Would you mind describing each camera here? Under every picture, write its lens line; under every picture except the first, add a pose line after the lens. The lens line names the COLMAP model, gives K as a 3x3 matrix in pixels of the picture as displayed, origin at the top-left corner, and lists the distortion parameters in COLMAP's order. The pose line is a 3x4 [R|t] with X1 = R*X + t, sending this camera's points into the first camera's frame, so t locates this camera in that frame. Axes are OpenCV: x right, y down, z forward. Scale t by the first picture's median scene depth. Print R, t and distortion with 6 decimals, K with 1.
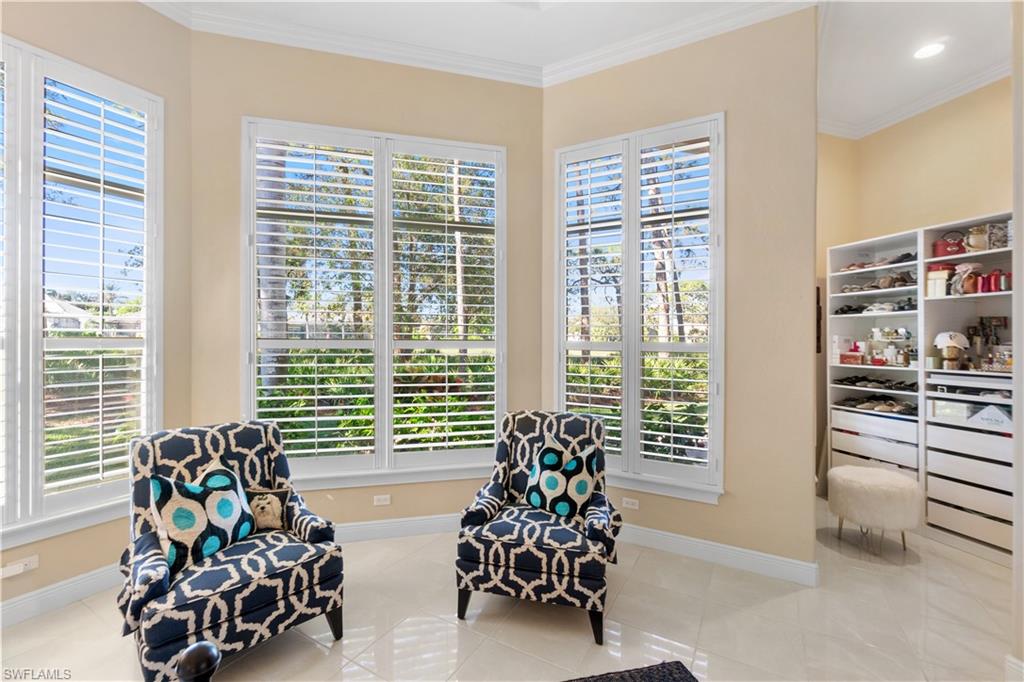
lens RADIAL K [[441.0, 0, 507.4], [0, 441.0, 343.9], [0, 0, 1]] dist [0.001606, 0.000310]
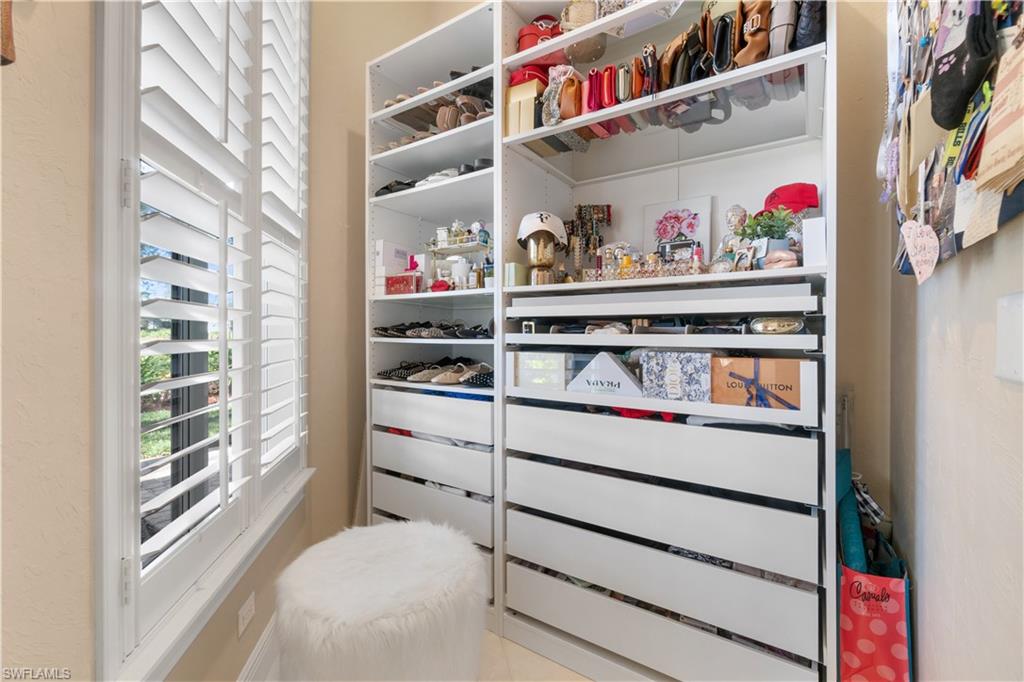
lens RADIAL K [[441.0, 0, 507.4], [0, 441.0, 343.9], [0, 0, 1]] dist [0.001606, 0.000310]
pose [[0.761111, -0.006855, 0.648585, 0.659075], [-0.000687, 0.999935, 0.011375, 0.115694], [-0.648621, -0.009103, 0.761057, 0.654153]]
